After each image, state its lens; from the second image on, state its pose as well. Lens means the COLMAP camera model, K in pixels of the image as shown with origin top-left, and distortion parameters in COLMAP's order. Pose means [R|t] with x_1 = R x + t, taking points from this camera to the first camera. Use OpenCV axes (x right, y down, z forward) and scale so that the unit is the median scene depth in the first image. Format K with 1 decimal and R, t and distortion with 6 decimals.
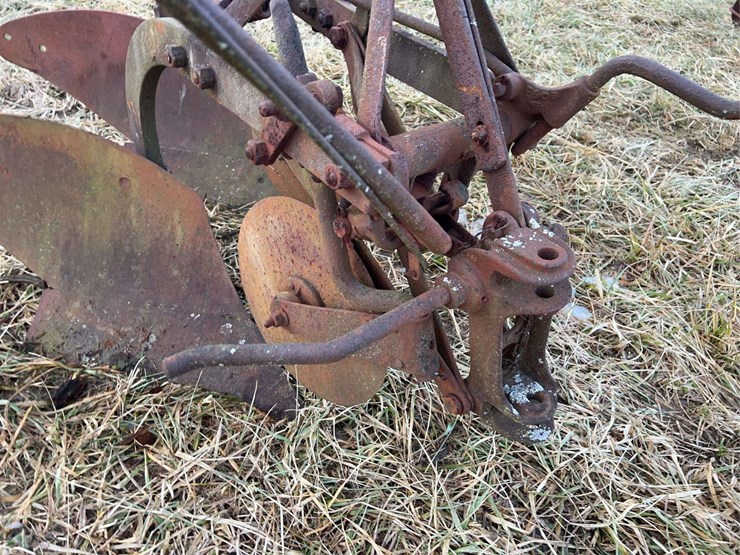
lens RADIAL K [[561.8, 0, 370.4], [0, 561.8, 277.9], [0, 0, 1]] dist [0.046684, -0.054565]
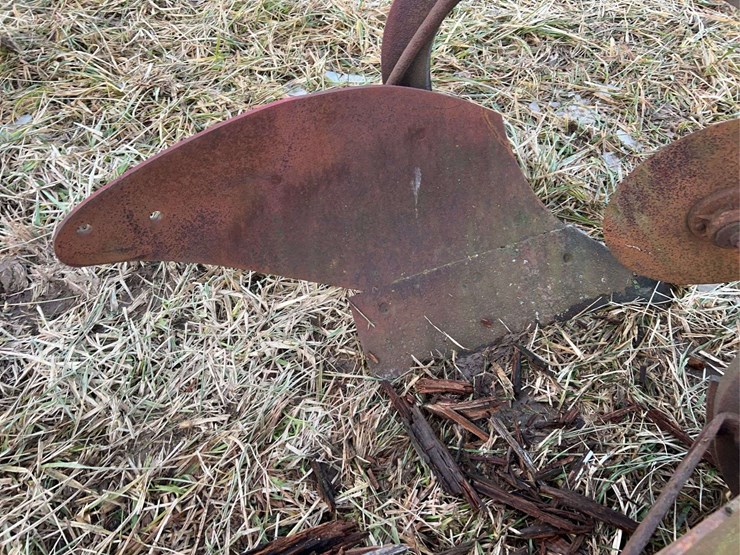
lens RADIAL K [[561.8, 0, 371.8], [0, 561.8, 271.7], [0, 0, 1]] dist [0.046684, -0.054565]
pose [[0.857366, -0.445443, 0.257884, -0.924821], [0.365730, 0.879772, 0.303716, -0.722434], [-0.362167, -0.166080, 0.917198, 0.786740]]
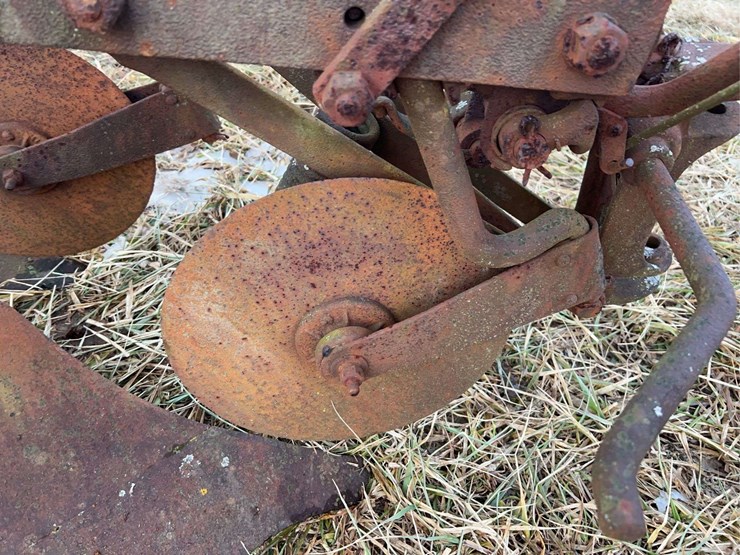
lens RADIAL K [[561.8, 0, 368.7], [0, 561.8, 281.2], [0, 0, 1]] dist [0.046684, -0.054565]
pose [[0.615596, -0.555275, 0.559205, -0.419416], [0.481730, 0.826729, 0.290612, -0.172739], [-0.623681, 0.090486, 0.776424, 0.472573]]
